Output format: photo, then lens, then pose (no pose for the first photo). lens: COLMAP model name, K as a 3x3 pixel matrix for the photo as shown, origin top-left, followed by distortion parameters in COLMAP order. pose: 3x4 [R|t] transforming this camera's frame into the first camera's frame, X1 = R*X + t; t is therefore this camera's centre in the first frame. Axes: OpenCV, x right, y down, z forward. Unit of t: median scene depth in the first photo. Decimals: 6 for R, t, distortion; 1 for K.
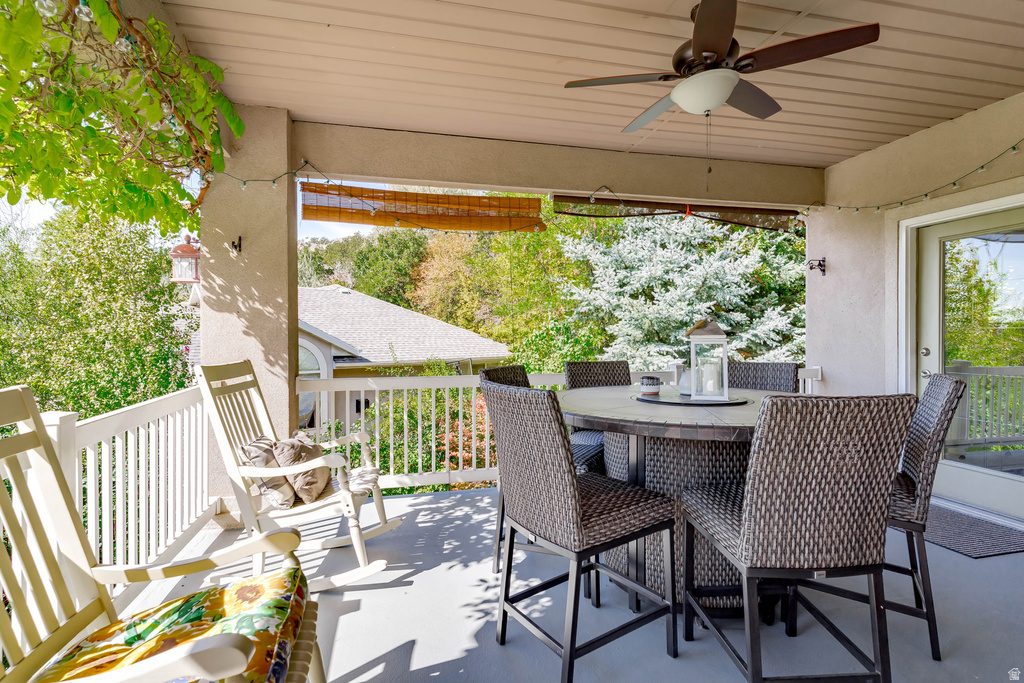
lens RADIAL K [[508.8, 0, 512.0], [0, 508.8, 341.5], [0, 0, 1]] dist [0.000658, 0.000057]
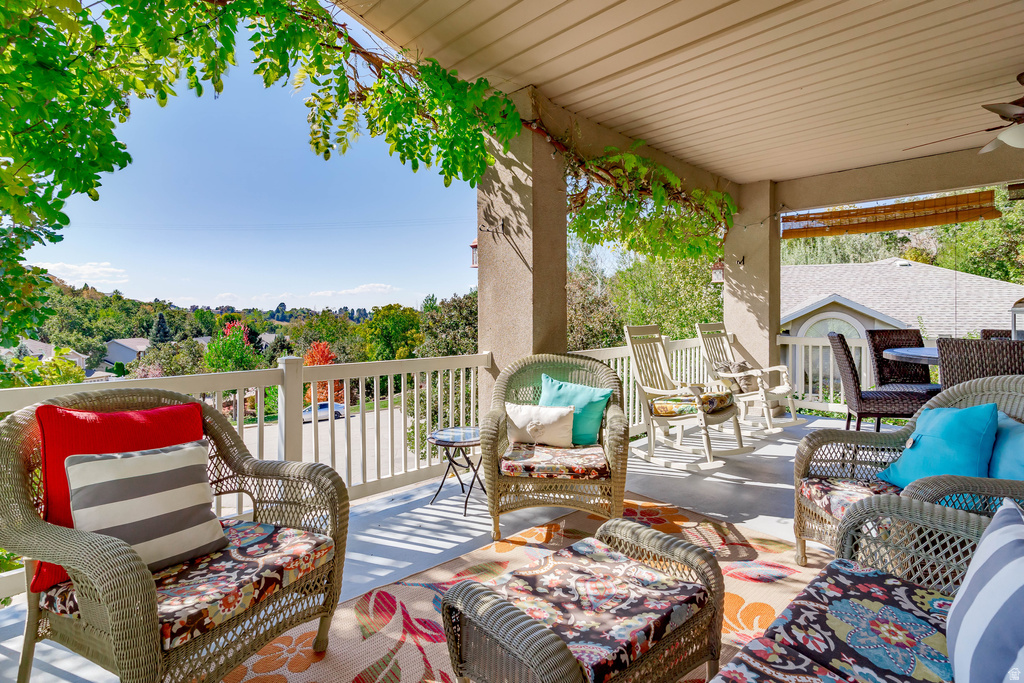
lens RADIAL K [[493.2, 0, 510.2], [0, 493.2, 333.9], [0, 0, 1]] dist [-0.001199, -0.000292]
pose [[0.503326, 0.035252, -0.863377, 0.512755], [-0.004066, 0.999253, 0.038429, 0.001844], [0.864087, -0.015832, 0.503094, -0.535087]]
